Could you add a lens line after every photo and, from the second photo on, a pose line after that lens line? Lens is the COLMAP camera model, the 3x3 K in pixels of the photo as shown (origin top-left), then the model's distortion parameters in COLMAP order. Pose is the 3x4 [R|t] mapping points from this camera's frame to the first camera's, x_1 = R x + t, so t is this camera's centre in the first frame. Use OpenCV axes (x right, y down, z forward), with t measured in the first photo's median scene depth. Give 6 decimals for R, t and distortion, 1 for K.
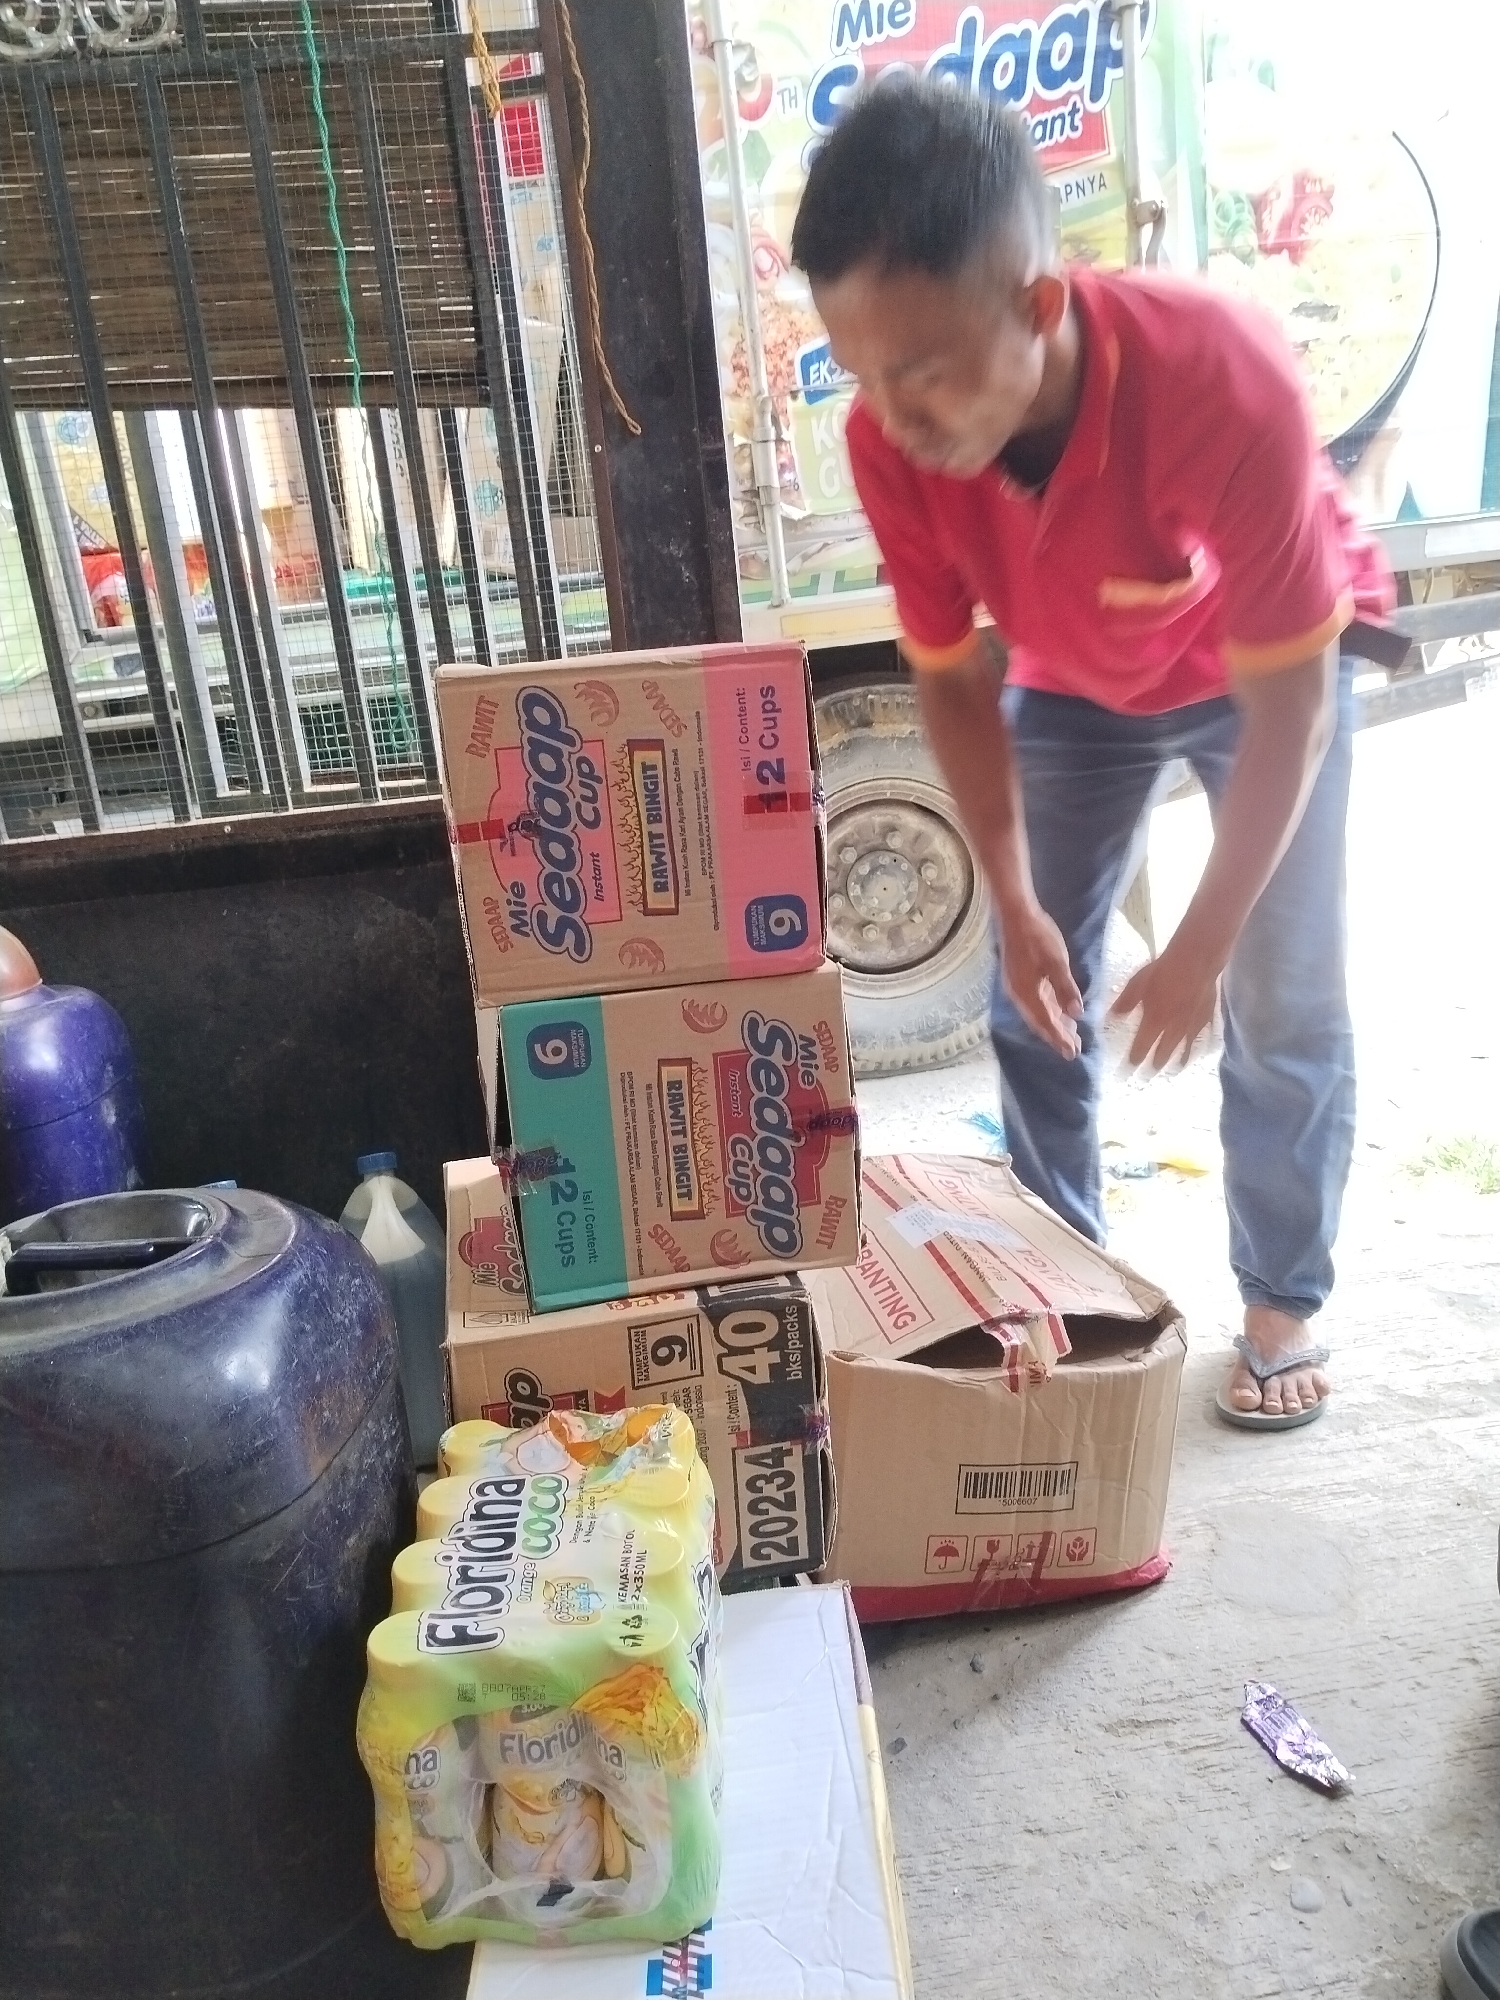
lens RADIAL K [[1571.0, 0, 756.2], [0, 1571.0, 993.7], [0, 0, 1]] dist [0.065566, -0.103619]
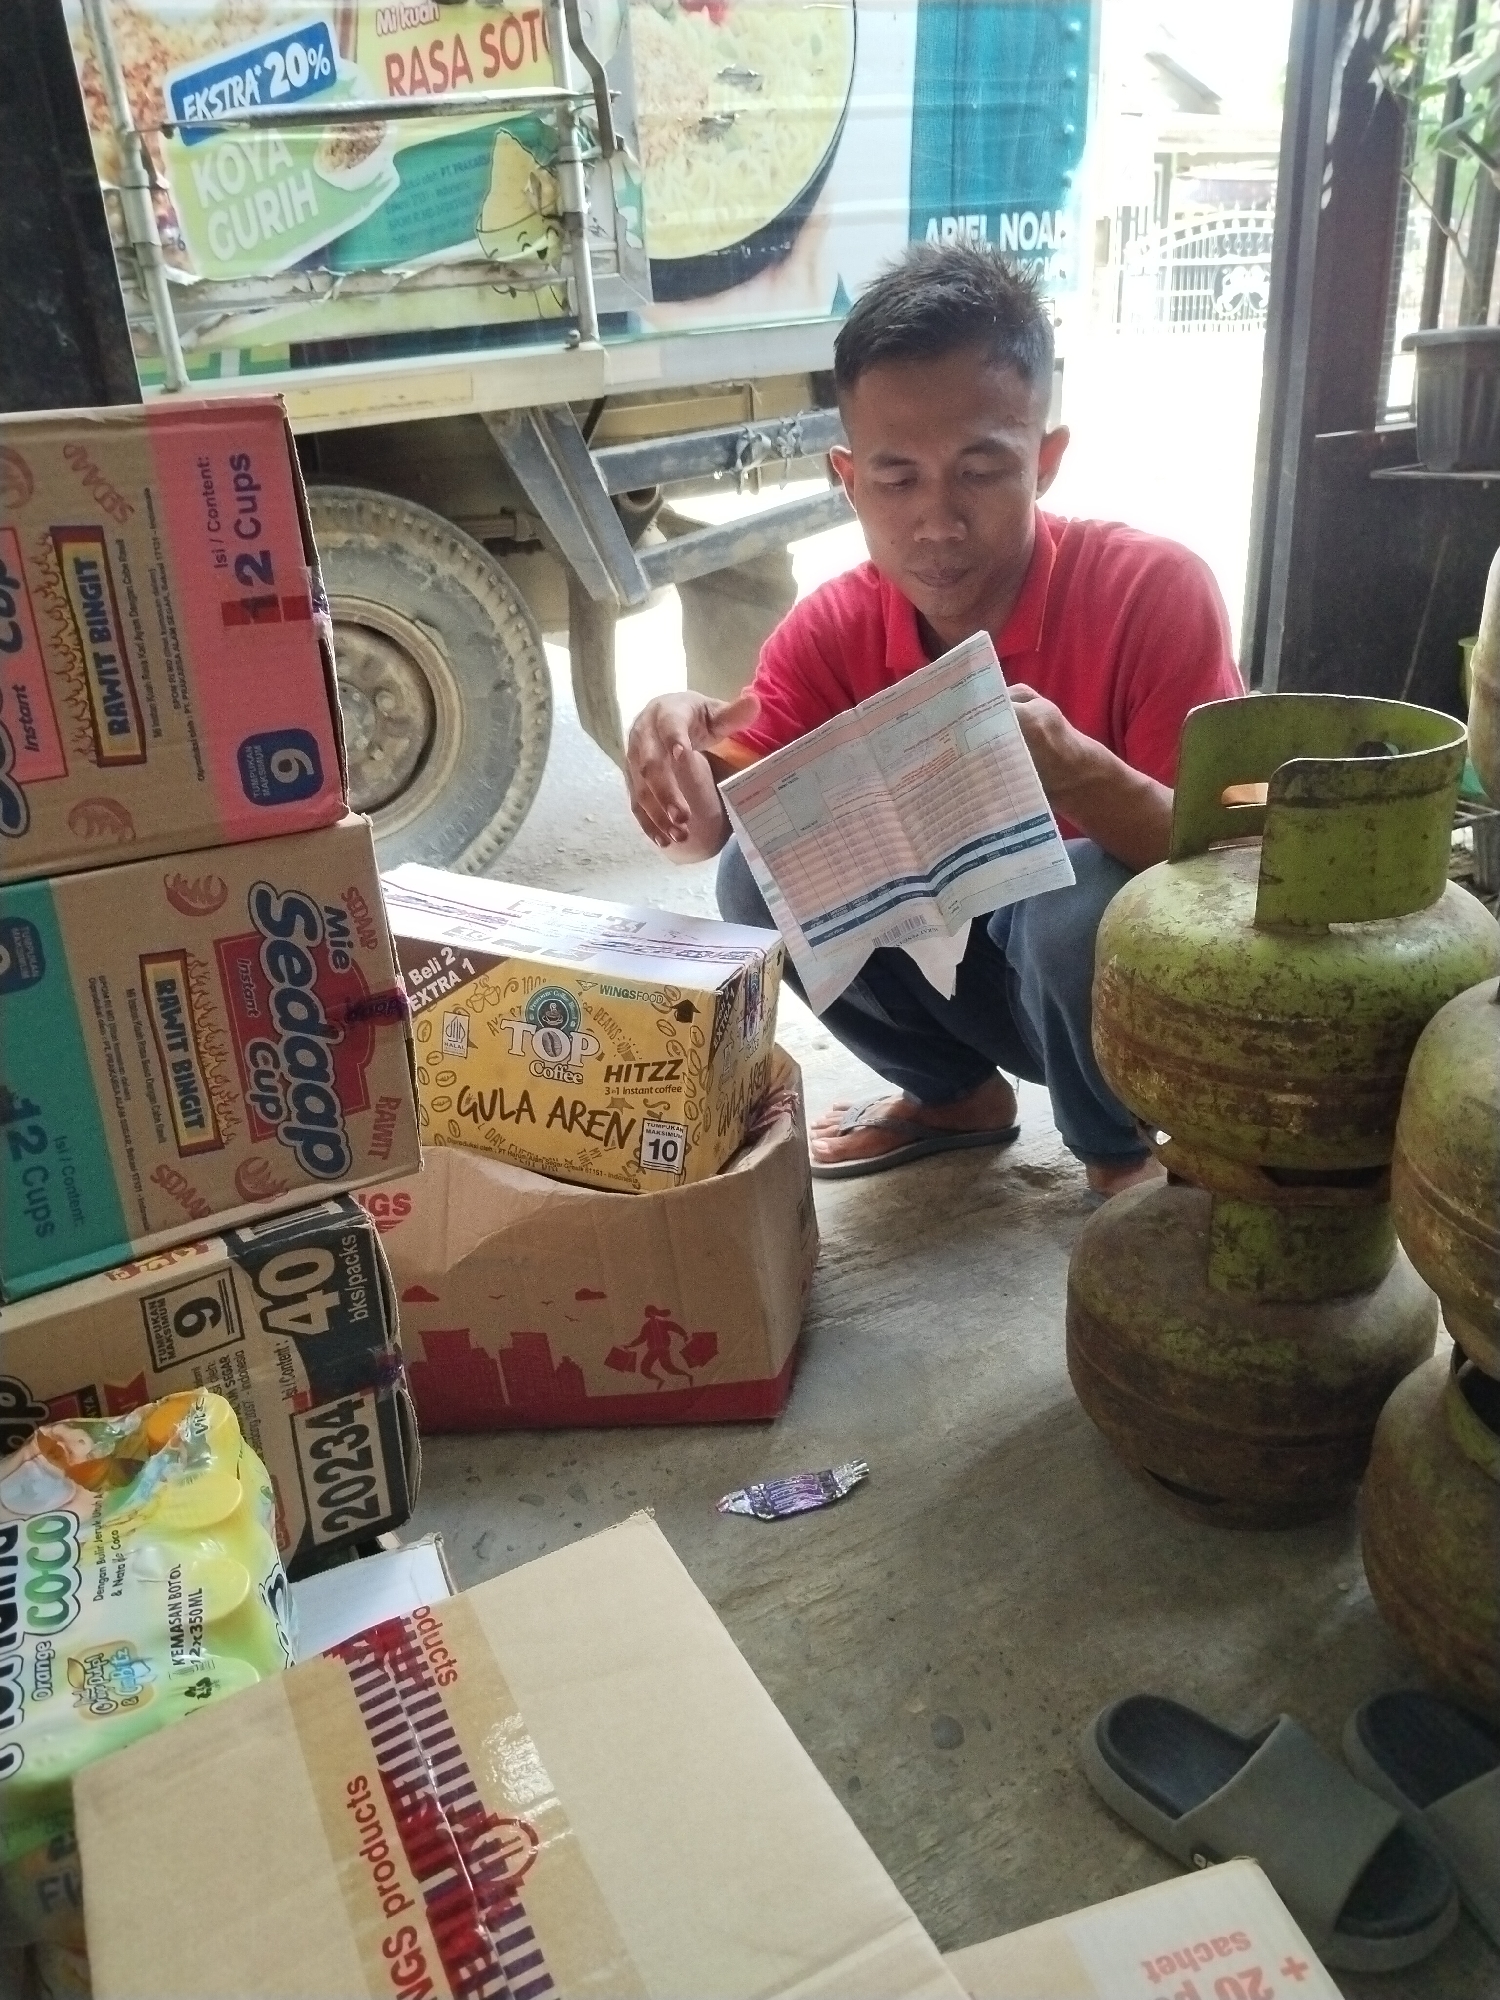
lens RADIAL K [[1603.7, 0, 770.2], [0, 1603.7, 986.3], [0, 0, 1]] dist [0.024506, -0.052383]
pose [[0.933659, -0.112334, 0.340091, -0.041822], [0.077895, 0.990500, 0.113321, -0.008108], [-0.349590, -0.079312, 0.933540, 0.152498]]
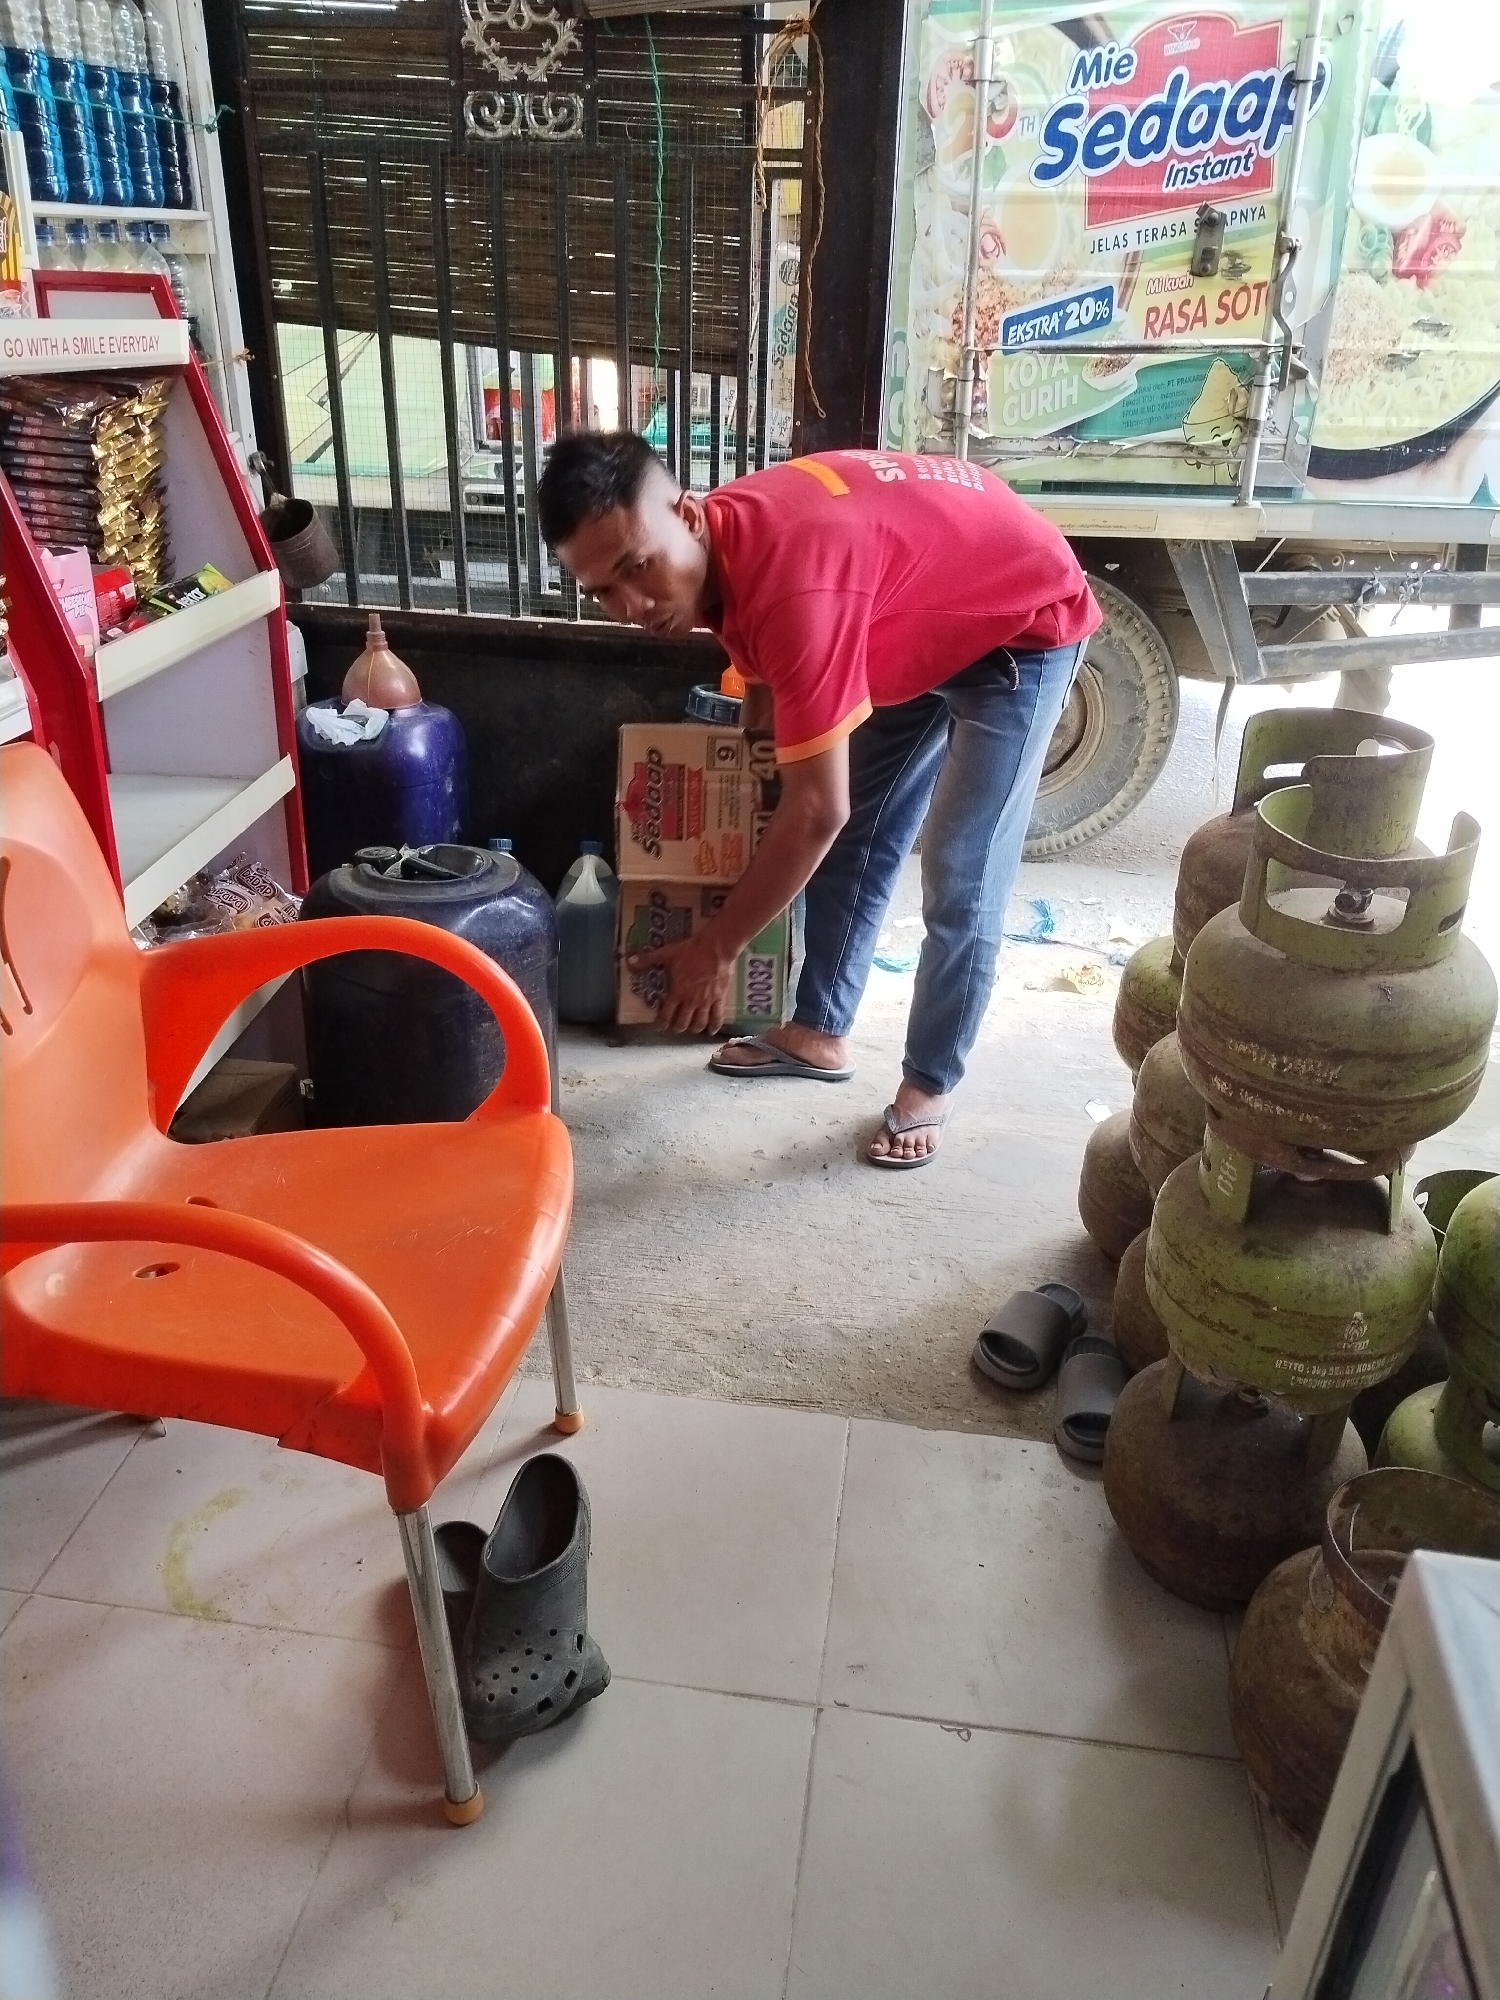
lens RADIAL K [[1563.6, 0, 752.1], [0, 1563.6, 1050.3], [0, 0, 1]] dist [-0.000340, -0.006697]
pose [[0.962389, 0.221857, -0.156803, 0.401525], [-0.183848, 0.956776, 0.225342, -0.160417], [0.200019, -0.188038, 0.961579, -1.045929]]
